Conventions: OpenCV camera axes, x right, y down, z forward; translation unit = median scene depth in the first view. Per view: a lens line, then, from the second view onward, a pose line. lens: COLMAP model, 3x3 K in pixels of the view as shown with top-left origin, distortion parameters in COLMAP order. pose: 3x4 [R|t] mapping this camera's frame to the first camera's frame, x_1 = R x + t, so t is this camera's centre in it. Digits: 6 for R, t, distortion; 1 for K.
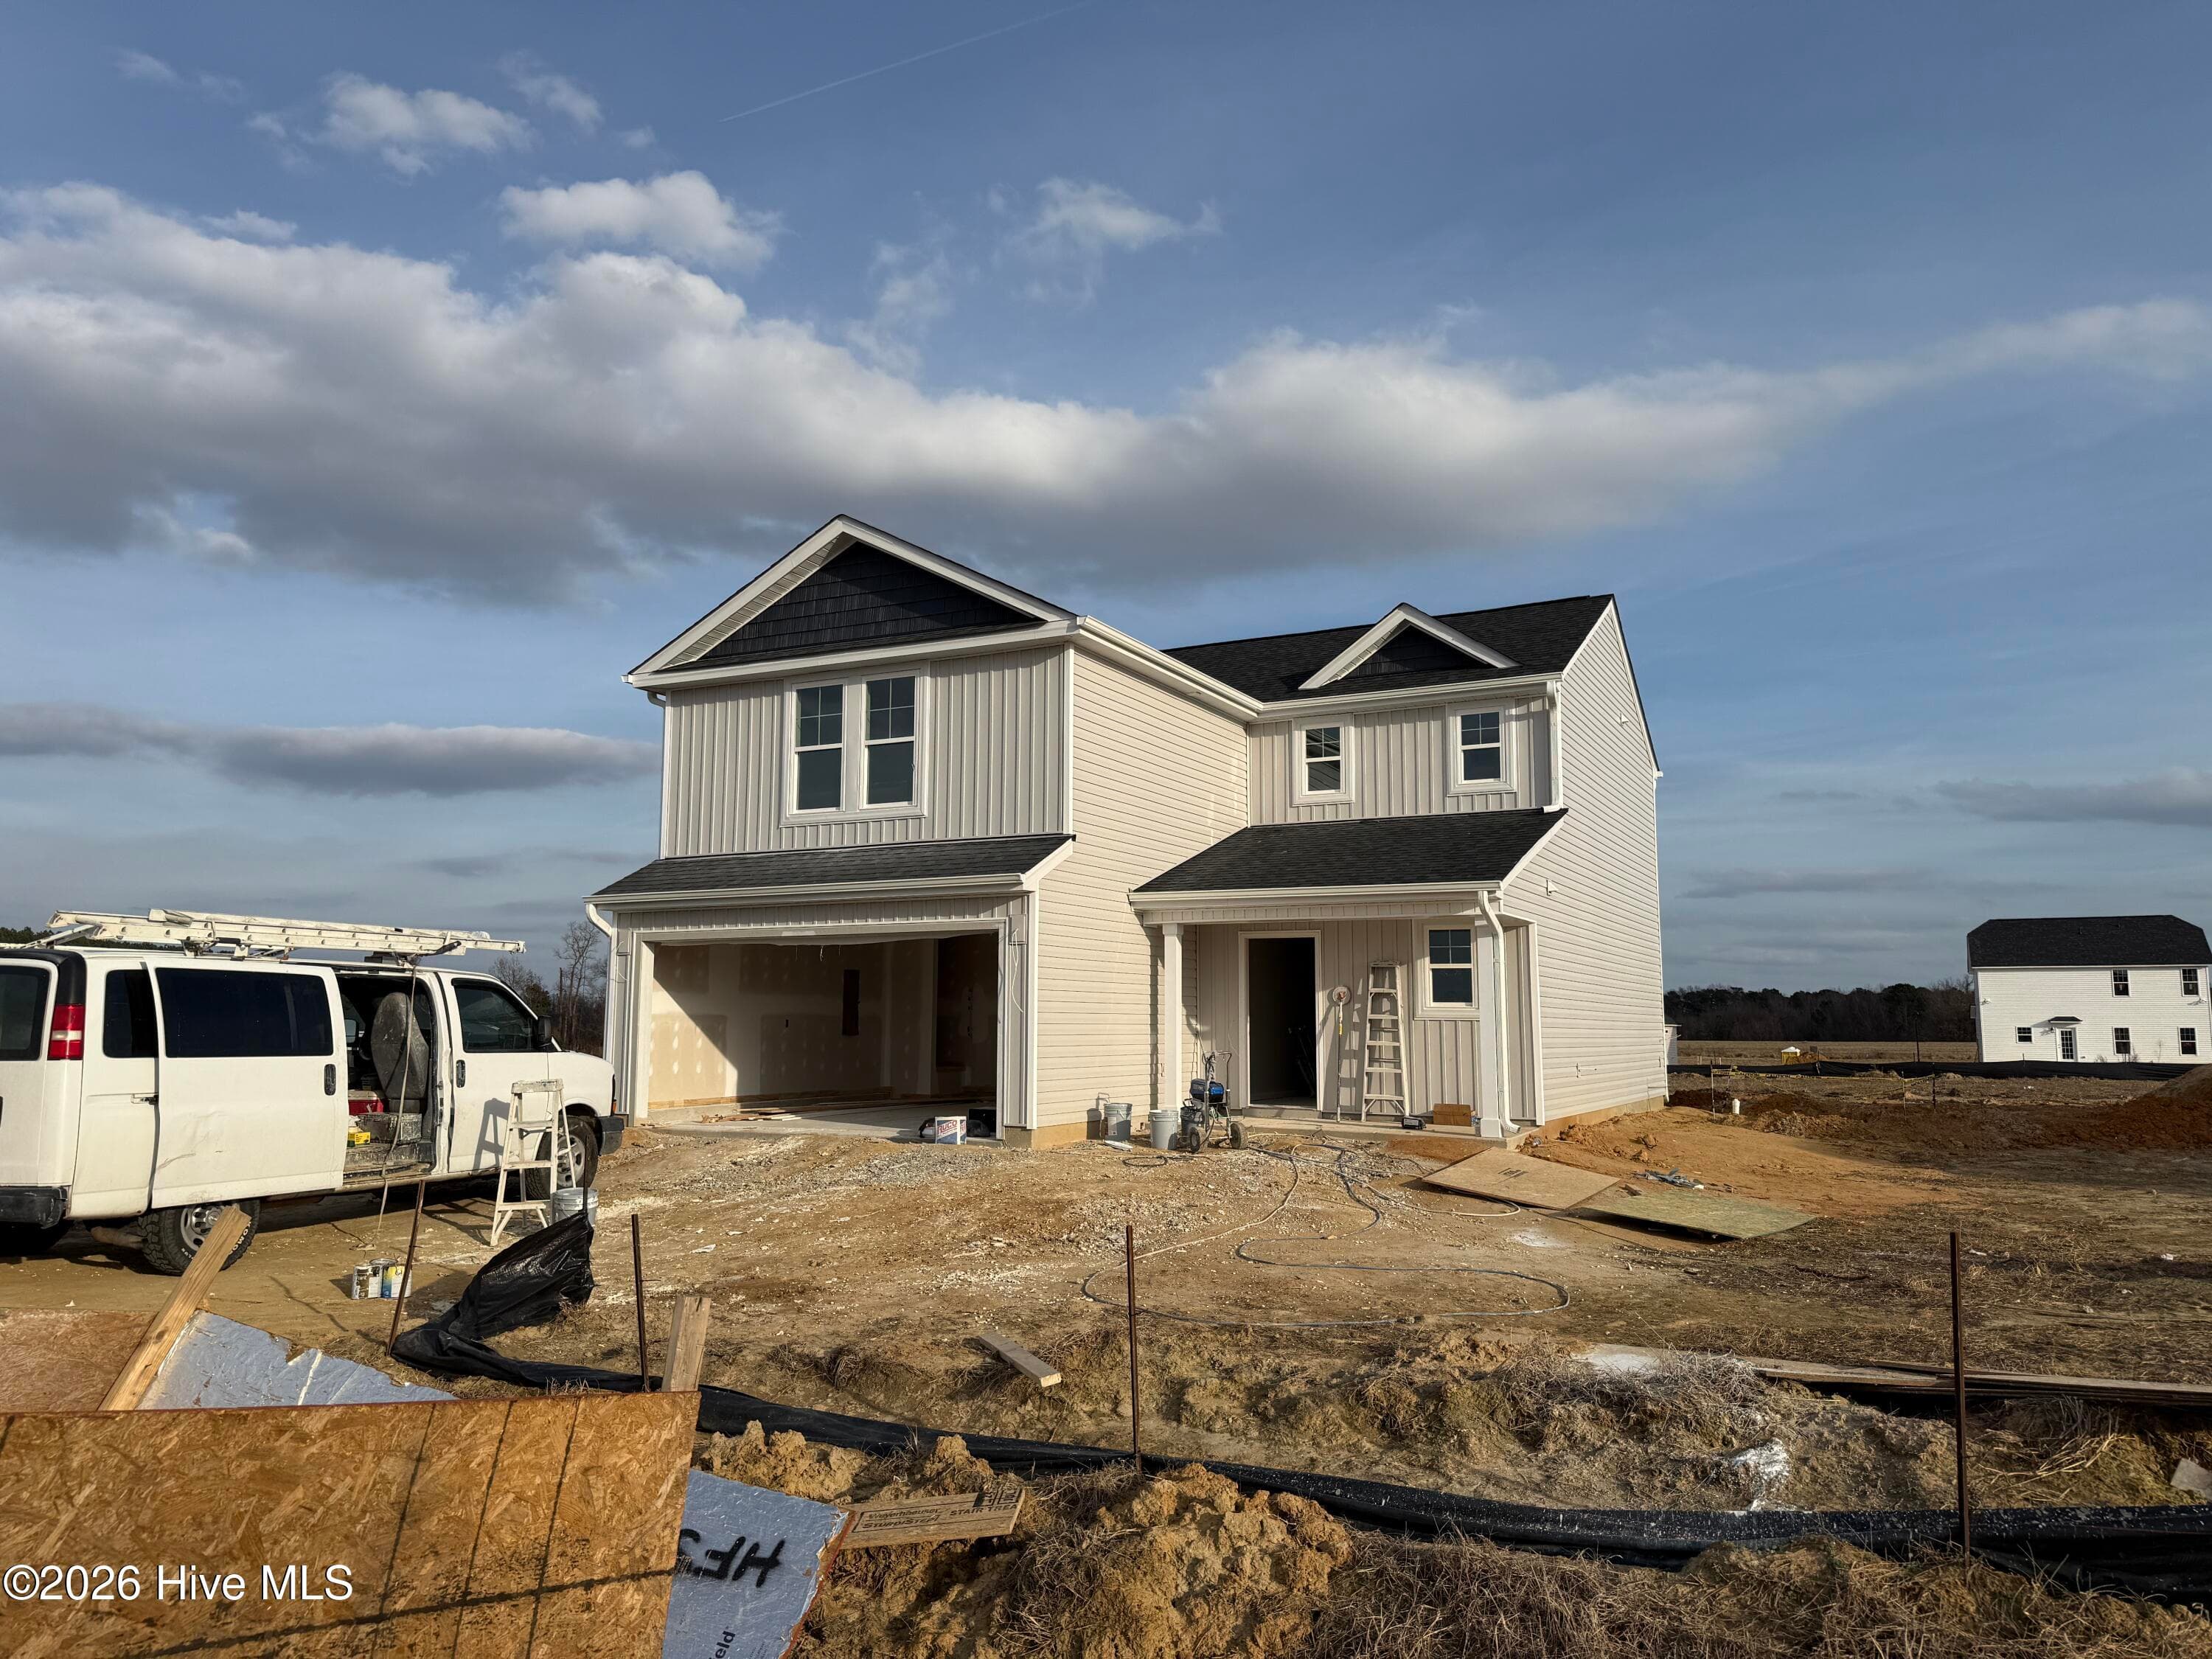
lens RADIAL K [[1585.8, 0, 1112.2], [0, 1585.8, 824.7], [0, 0, 1]] dist [0.024303, -0.018508]
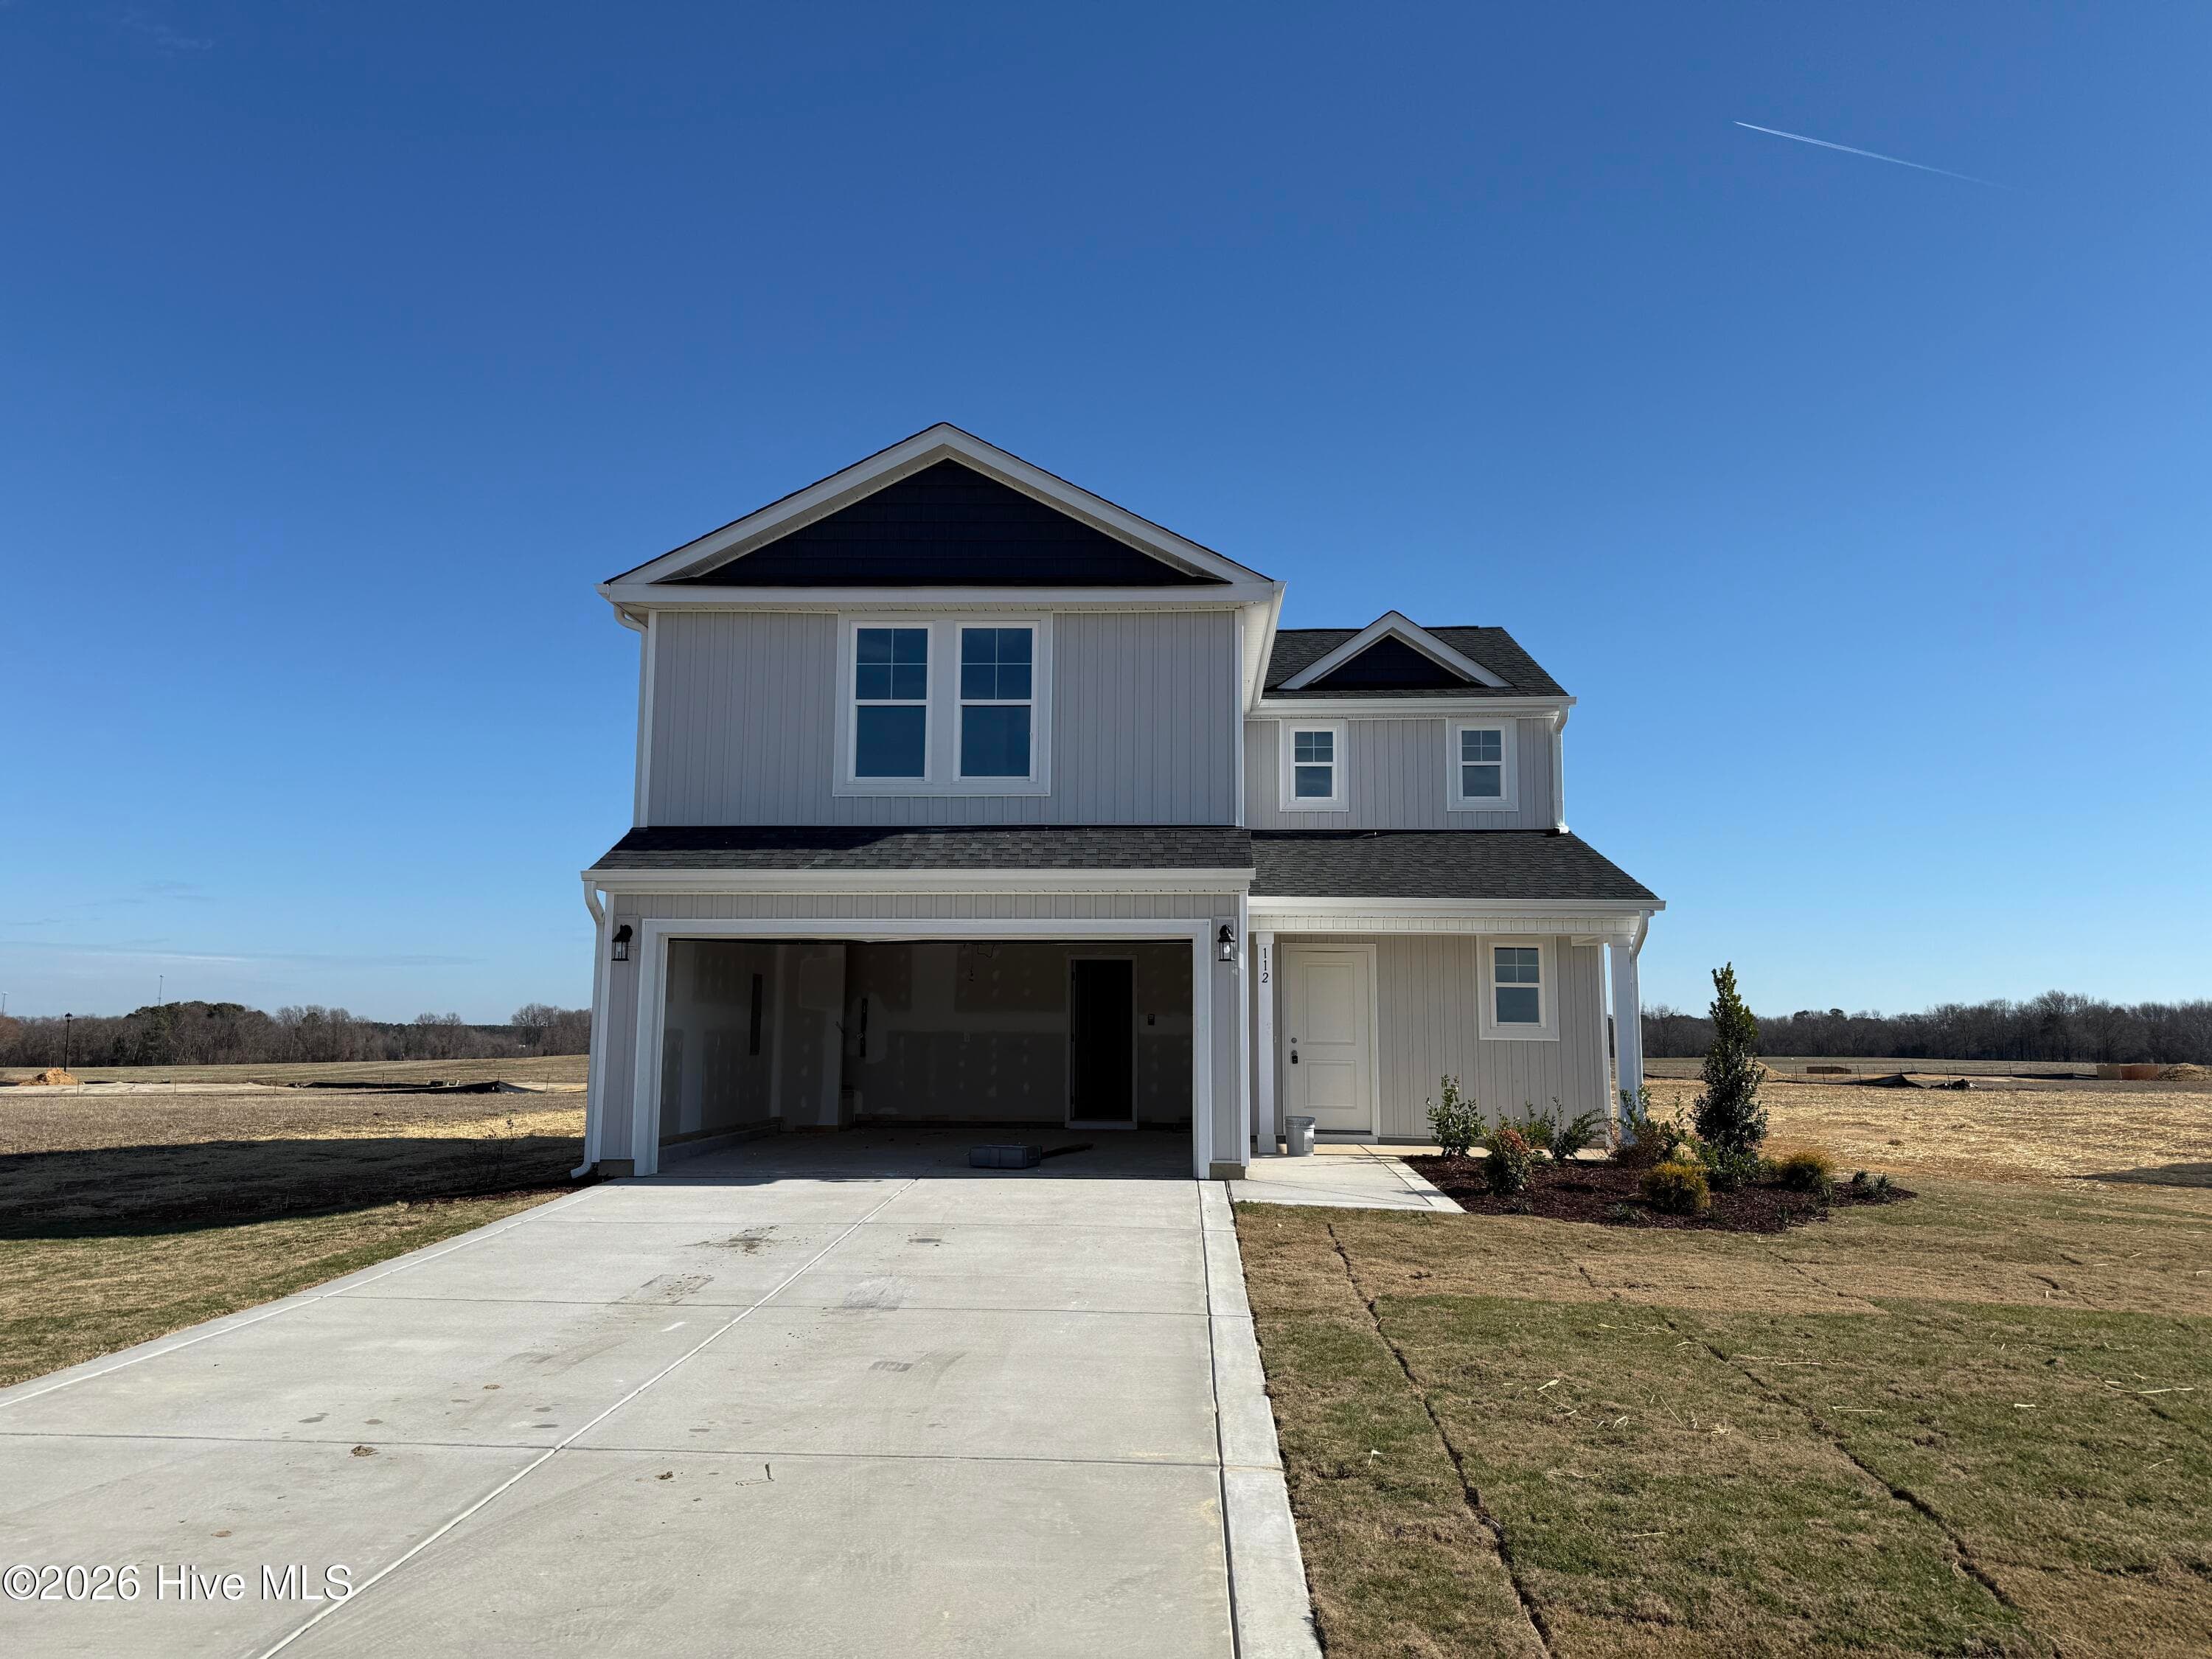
lens RADIAL K [[1585.8, 0, 1115.4], [0, 1585.8, 807.0], [0, 0, 1]] dist [0.024303, -0.018508]
pose [[0.905310, 0.066474, 0.419518, -0.410823], [-0.058172, 0.997775, -0.032568, 0.024484], [-0.420749, 0.005080, 0.907163, 0.205407]]
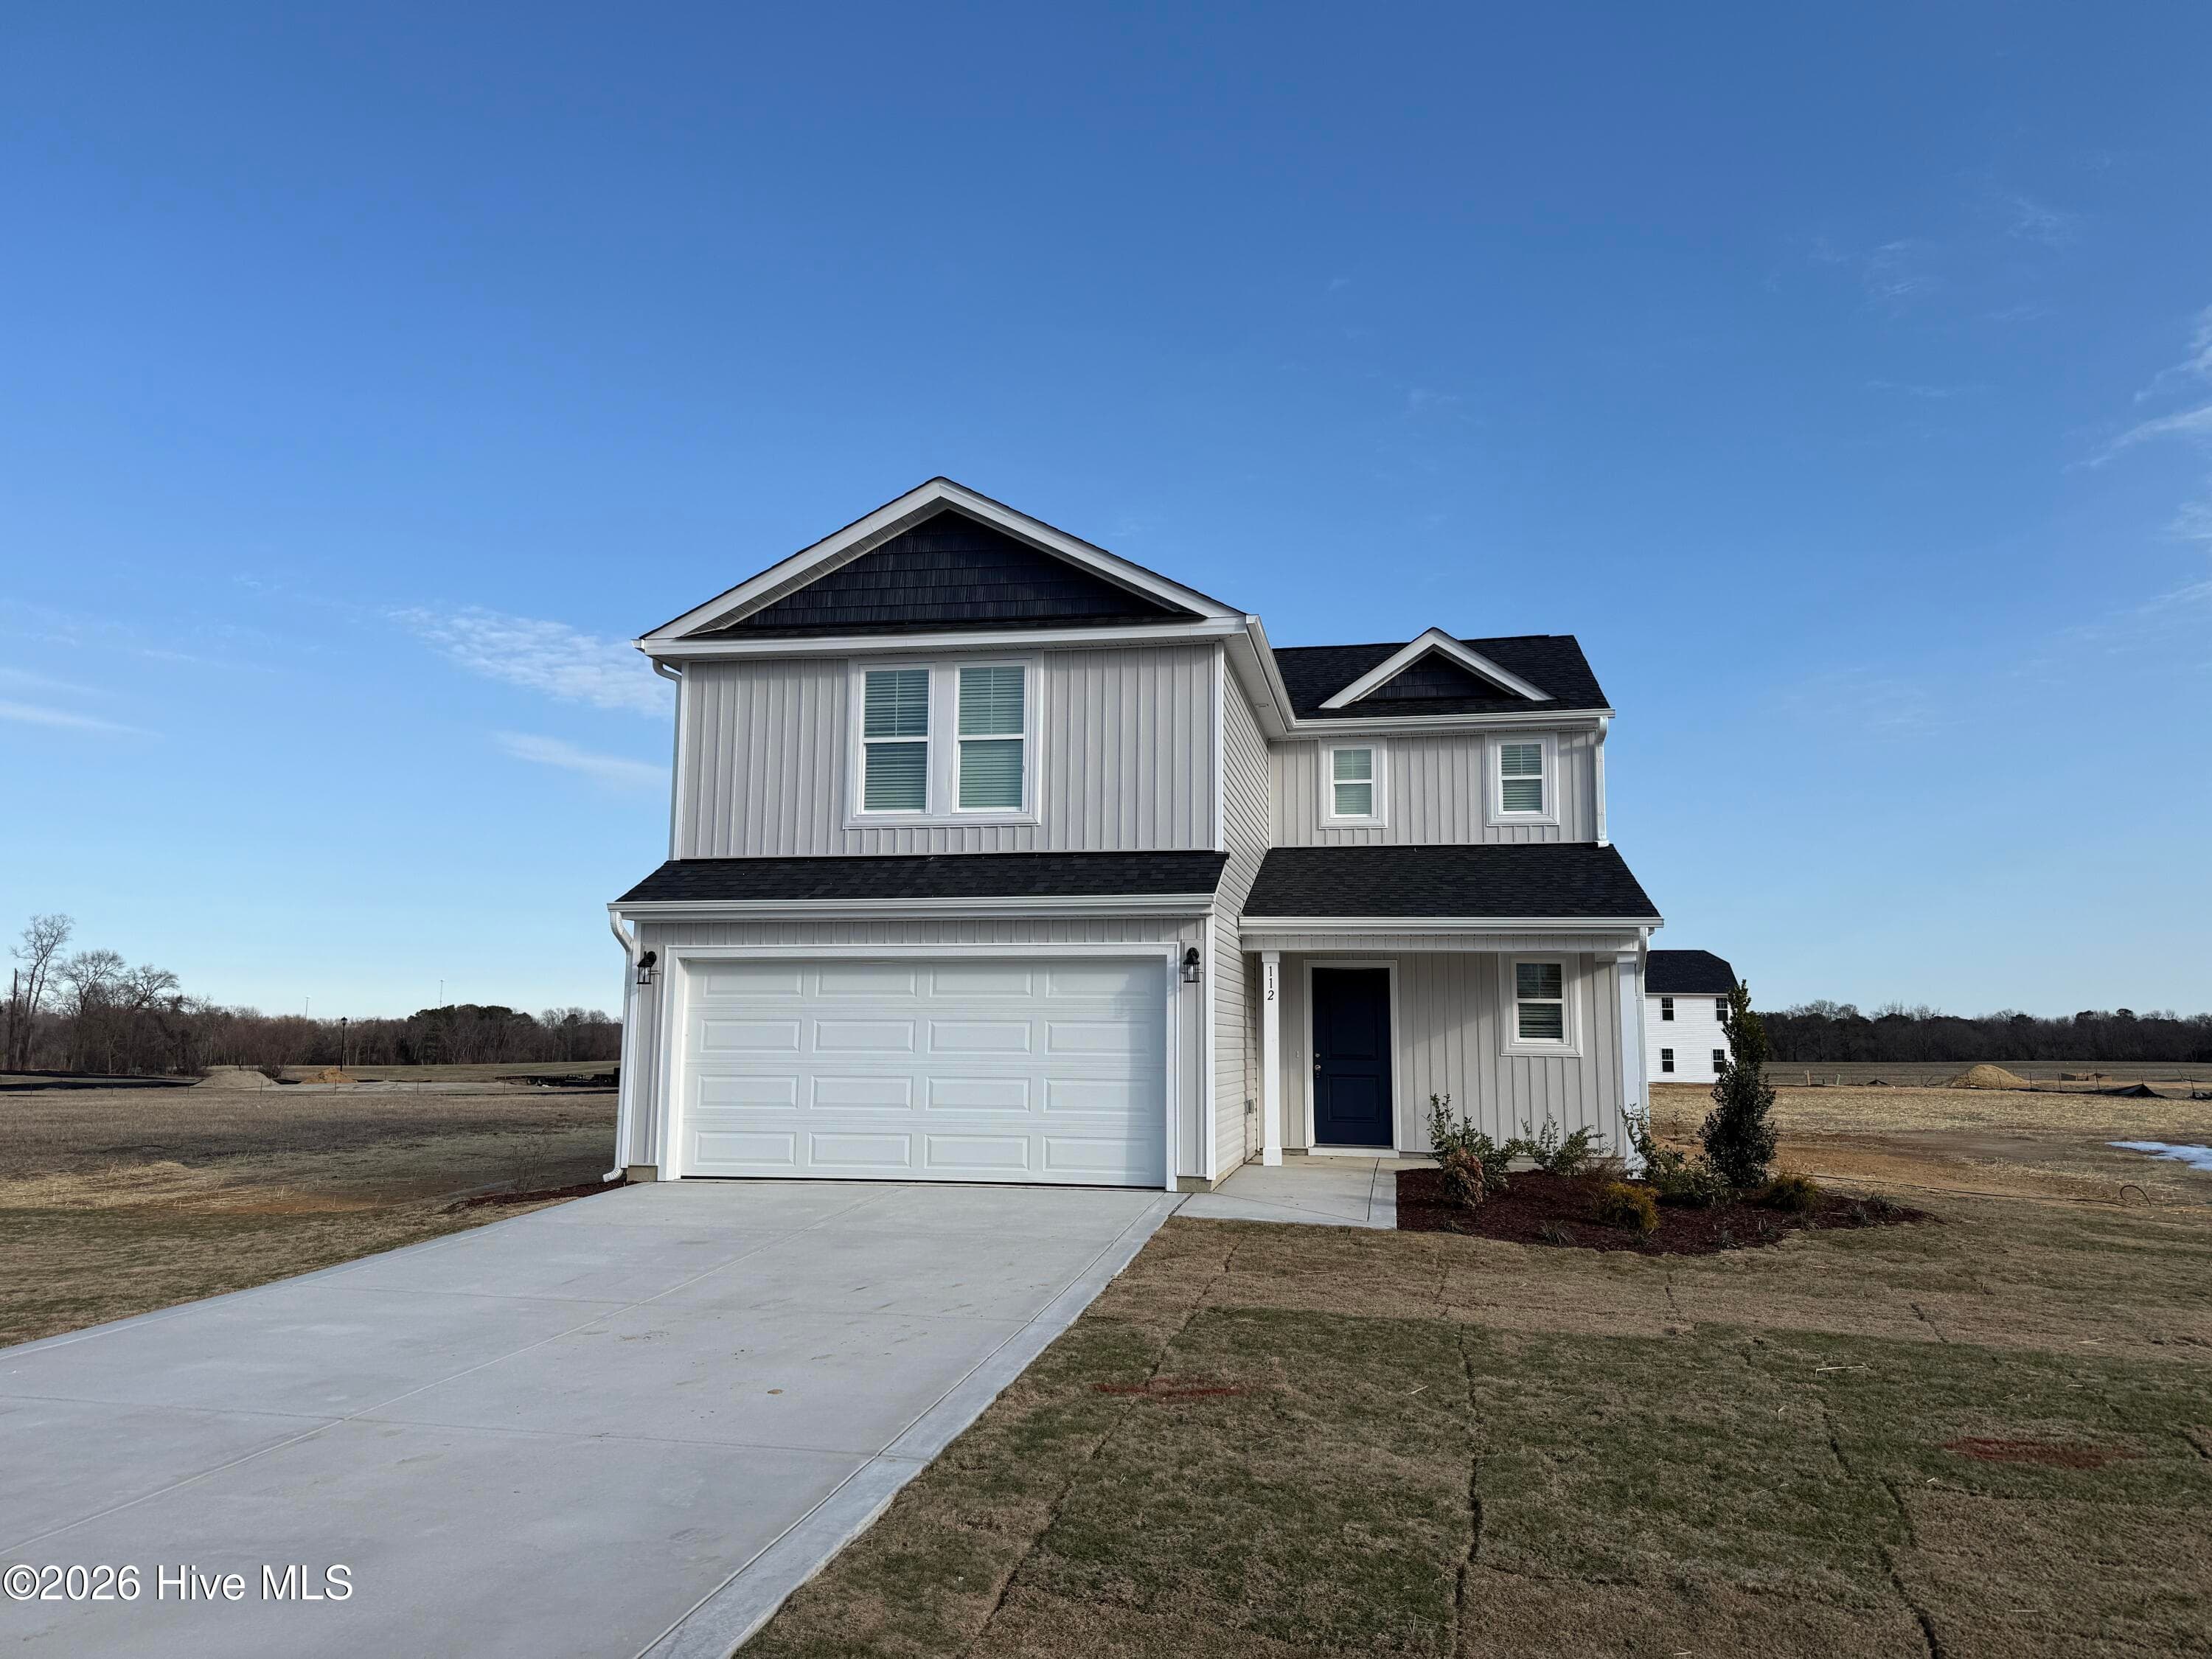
lens RADIAL K [[1585.8, 0, 1109.3], [0, 1585.8, 821.4], [0, 0, 1]] dist [0.024303, -0.018508]
pose [[0.958146, 0.044898, 0.282737, -0.310334], [-0.041939, 0.998984, -0.016513, 0.005533], [-0.283191, 0.003964, 0.959055, 0.128191]]
